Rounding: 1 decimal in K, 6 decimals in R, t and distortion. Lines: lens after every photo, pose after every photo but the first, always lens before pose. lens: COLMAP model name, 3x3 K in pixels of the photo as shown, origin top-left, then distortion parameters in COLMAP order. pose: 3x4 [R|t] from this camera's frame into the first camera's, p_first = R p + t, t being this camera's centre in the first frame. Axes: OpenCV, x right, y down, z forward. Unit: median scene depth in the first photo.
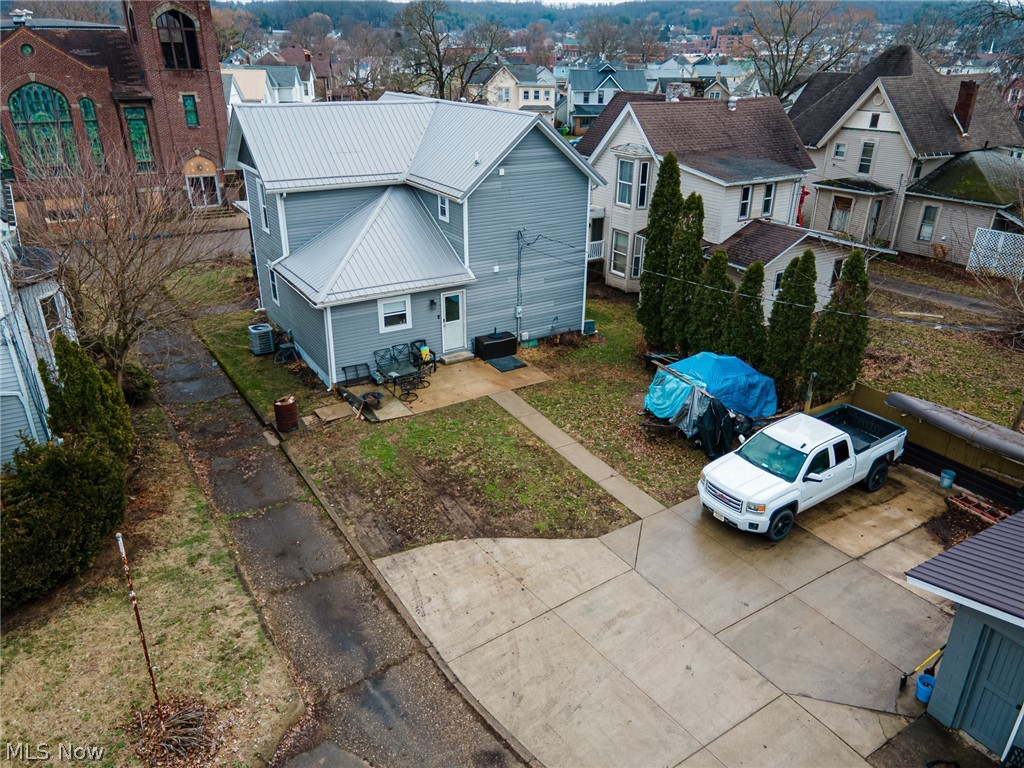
lens RADIAL K [[754.5, 0, 509.6], [0, 754.5, 384.7], [0, 0, 1]] dist [0.020953, 0.039527]
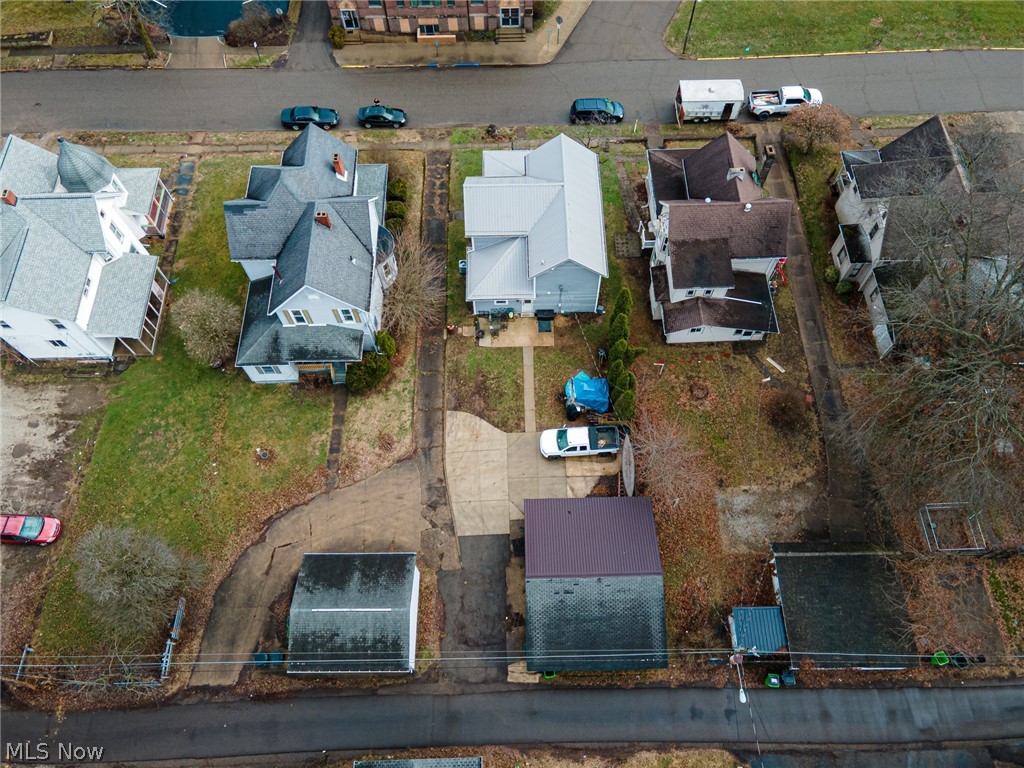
lens RADIAL K [[754.5, 0, 509.6], [0, 754.5, 384.7], [0, 0, 1]] dist [0.020953, 0.039527]
pose [[0.853792, 0.457641, -0.248201, 0.788850], [-0.187740, 0.715315, 0.673110, -2.022501], [0.485585, -0.528099, 0.696648, -1.104205]]
